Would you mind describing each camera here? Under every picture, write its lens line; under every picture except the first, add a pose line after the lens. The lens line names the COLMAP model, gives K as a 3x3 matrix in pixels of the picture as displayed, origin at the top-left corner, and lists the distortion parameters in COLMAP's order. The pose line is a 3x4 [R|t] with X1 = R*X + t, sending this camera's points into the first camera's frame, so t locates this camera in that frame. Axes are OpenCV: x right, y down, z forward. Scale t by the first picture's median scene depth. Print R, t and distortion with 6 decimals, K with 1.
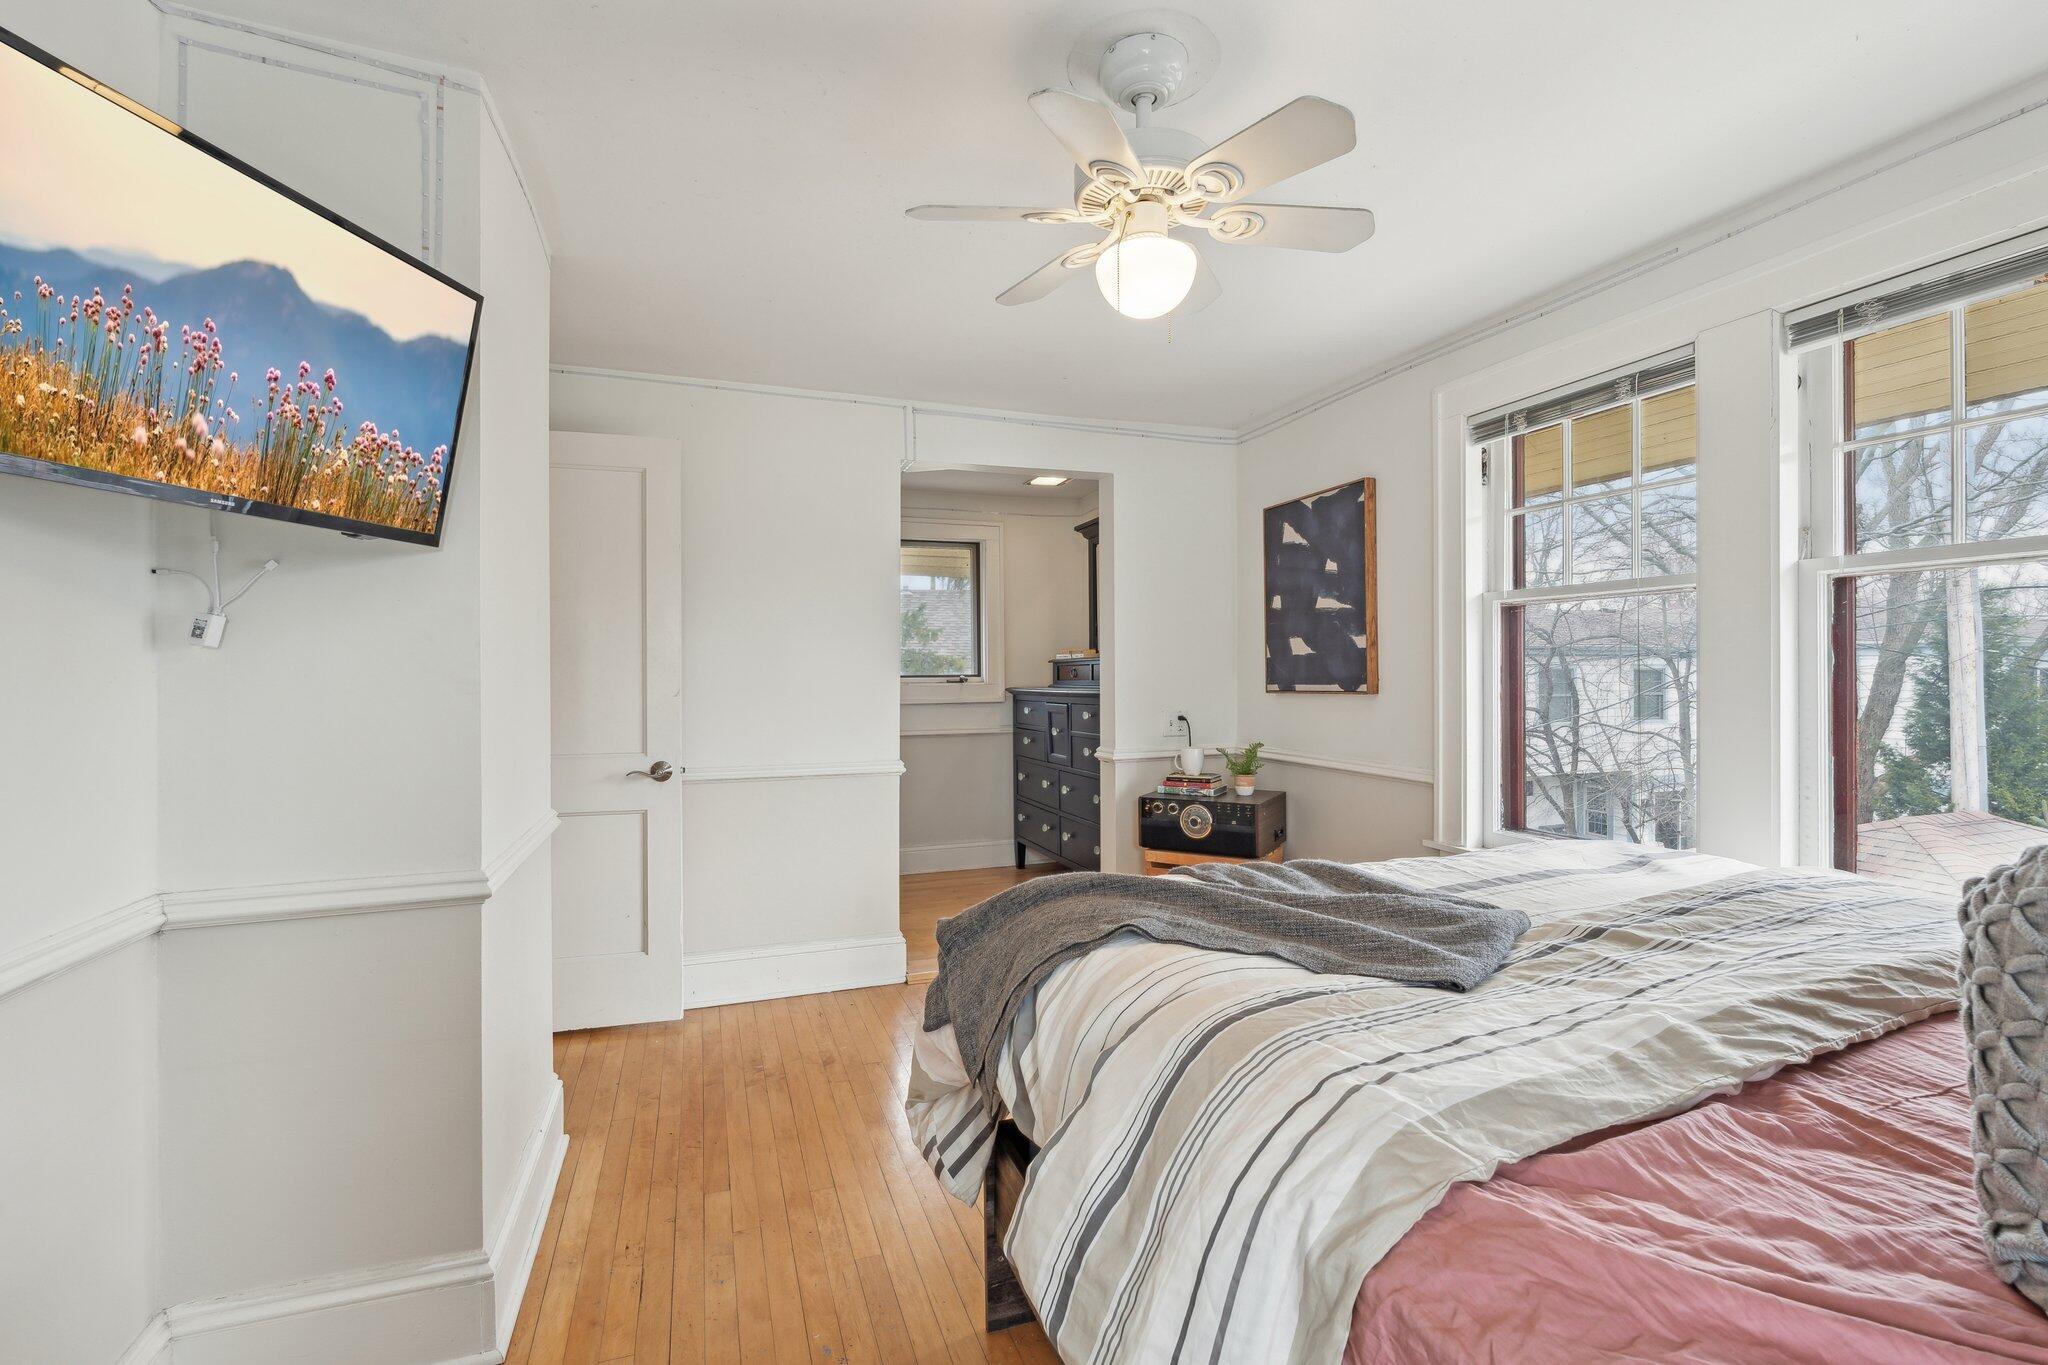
lens RADIAL K [[894.8, 0, 1018.4], [0, 894.8, 680.1], [0, 0, 1]] dist [-0.002106, -0.000885]
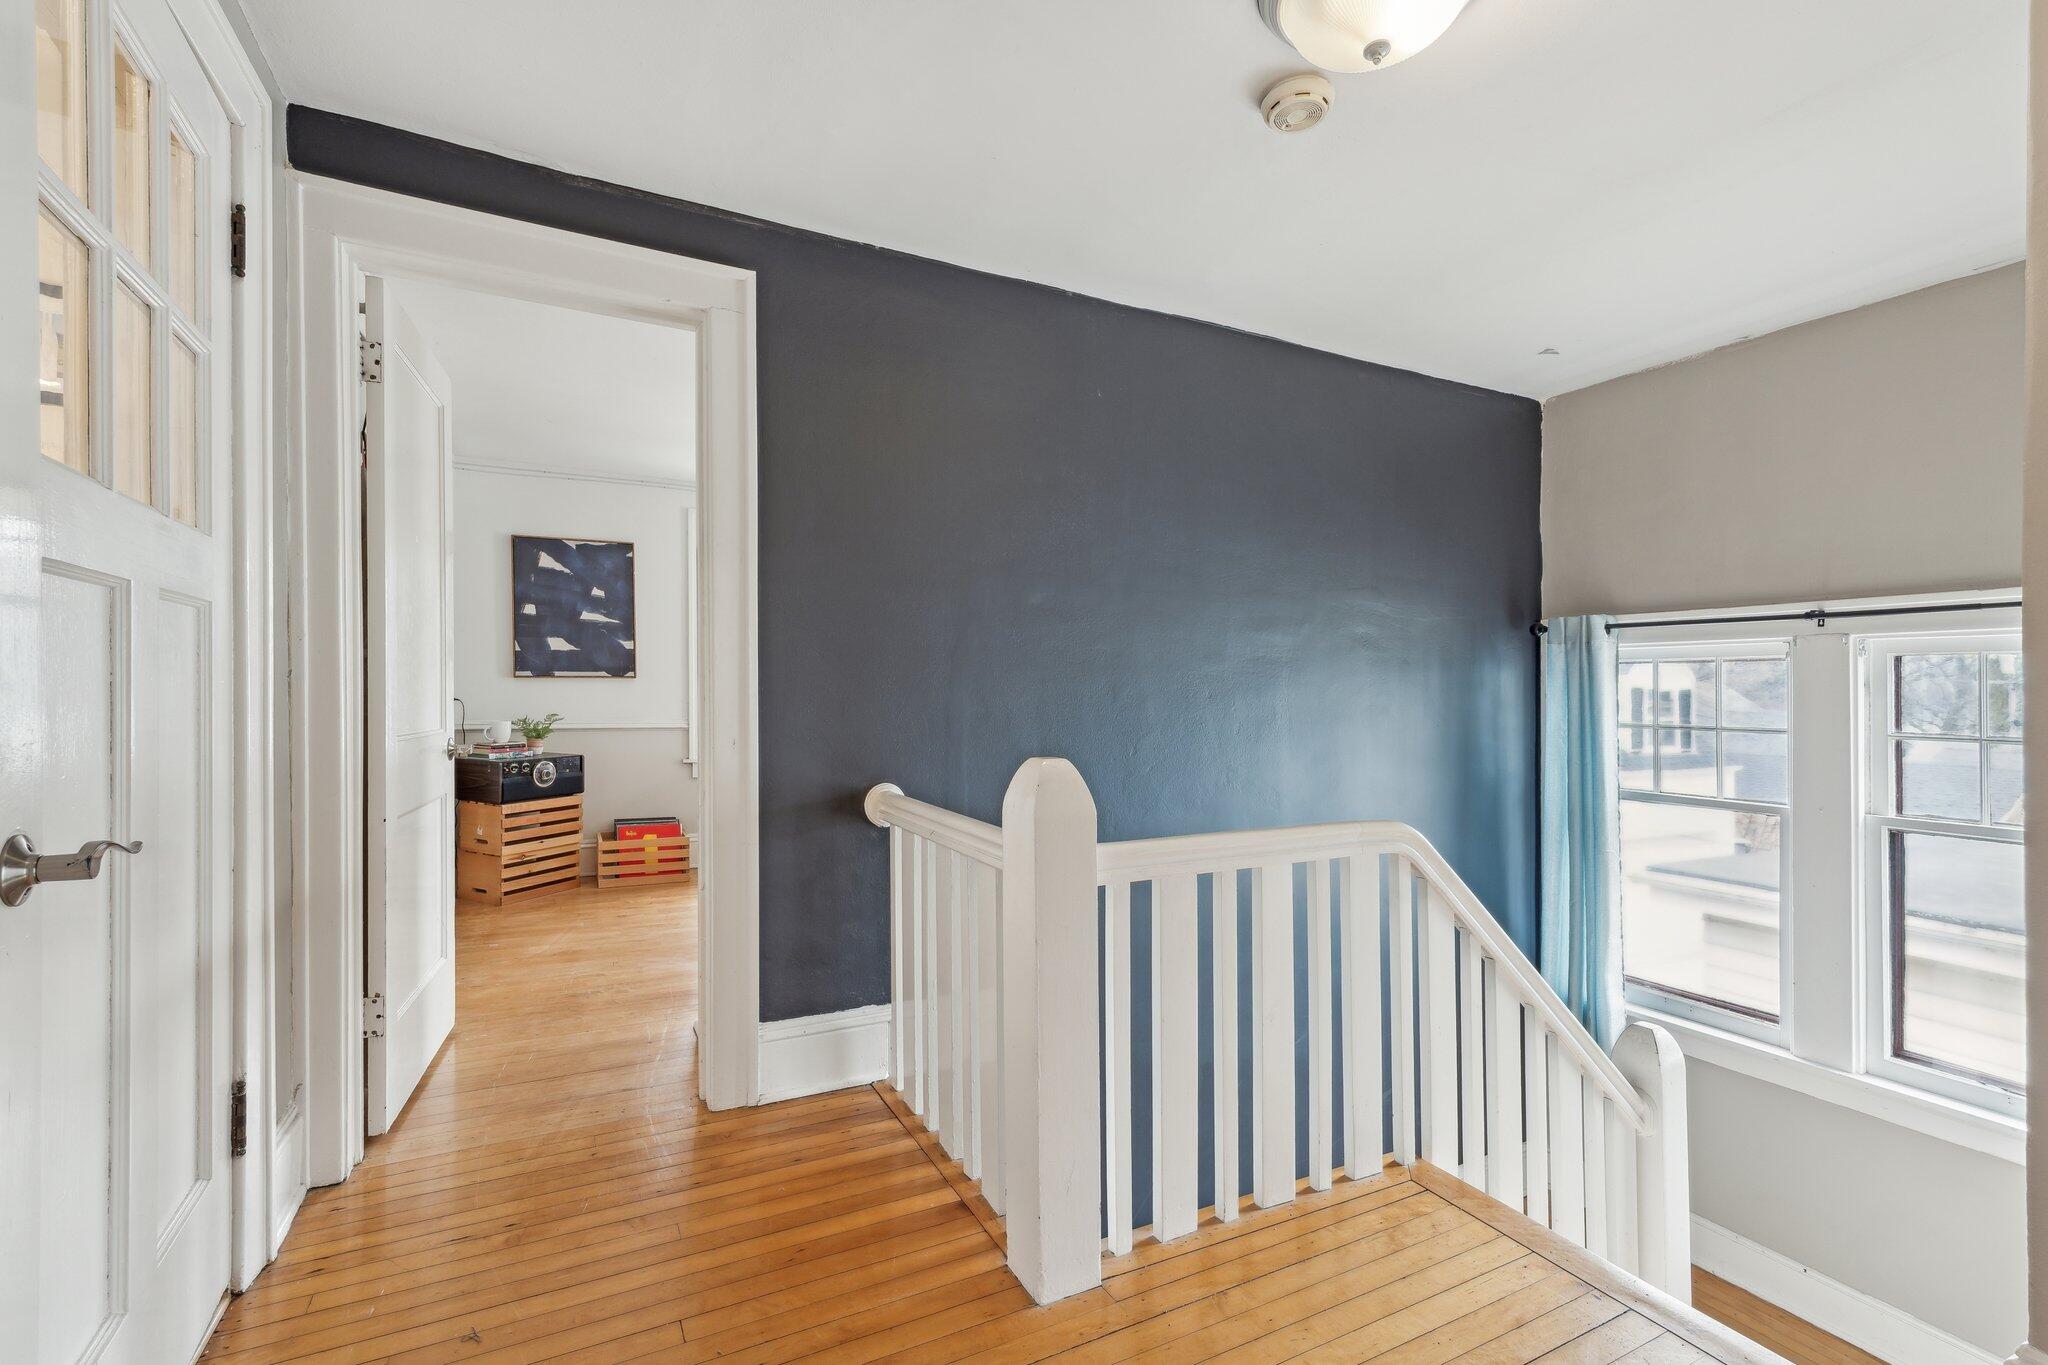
lens RADIAL K [[894.8, 0, 1016.0], [0, 894.8, 689.8], [0, 0, 1]] dist [-0.002106, -0.000885]
pose [[-0.115239, -0.006265, 0.993318, -1.177067], [-0.001726, 0.999980, 0.006107, 0.024224], [-0.993336, -0.001011, -0.115248, 0.461488]]
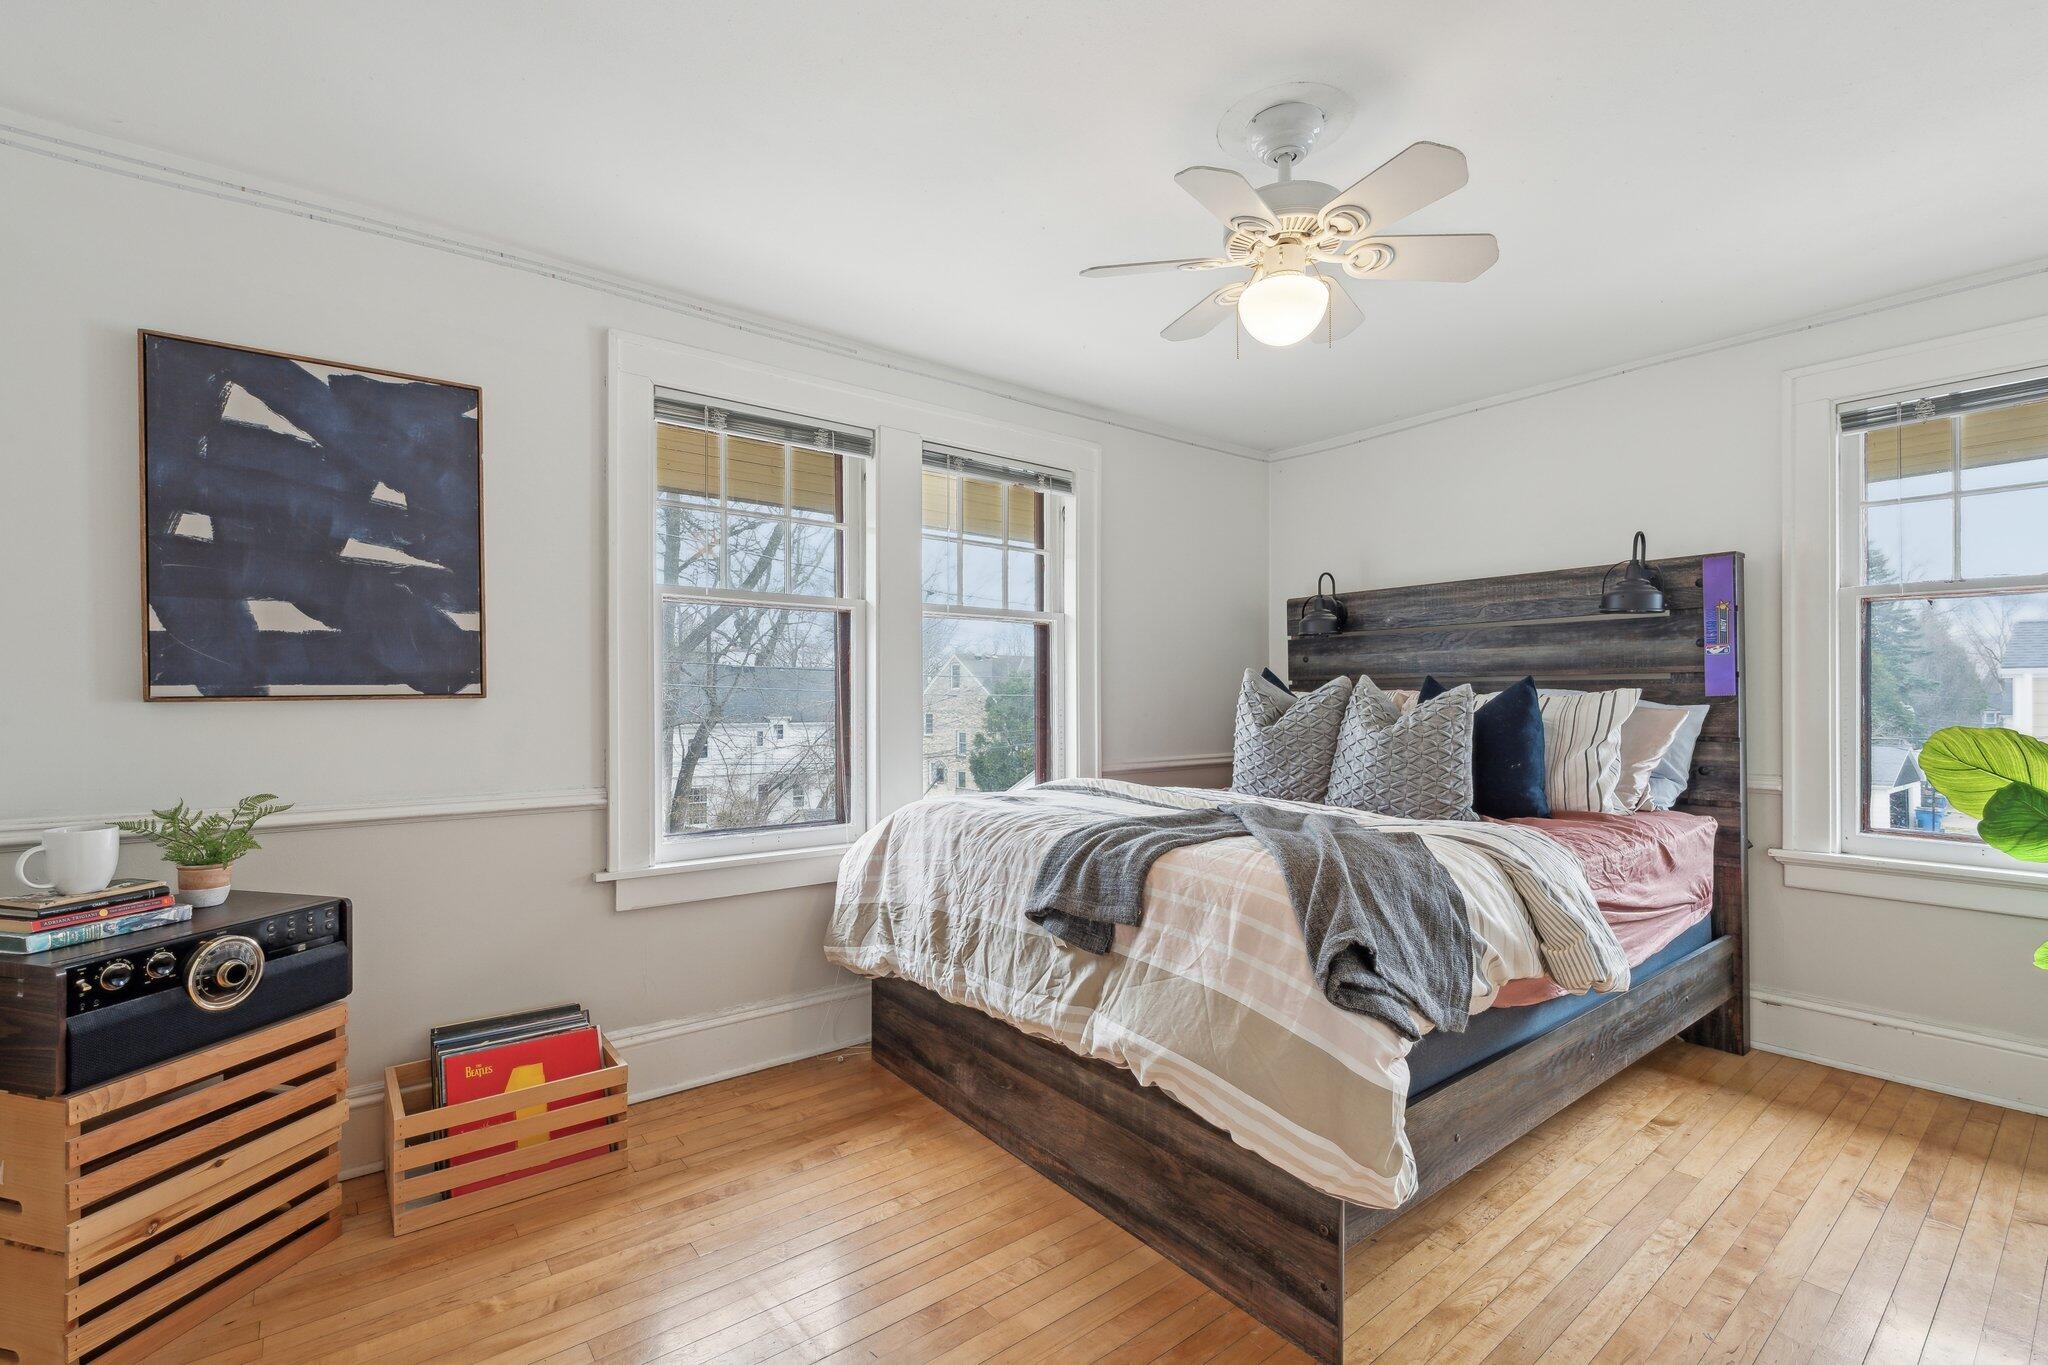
lens RADIAL K [[894.8, 0, 1029.6], [0, 894.8, 680.1], [0, 0, 1]] dist [-0.002106, -0.000885]
pose [[-0.317174, 0.015487, 0.948241, -0.372847], [0.007389, 0.999877, -0.013859, 0.013663], [-0.948339, 0.002611, -0.317249, 0.746693]]
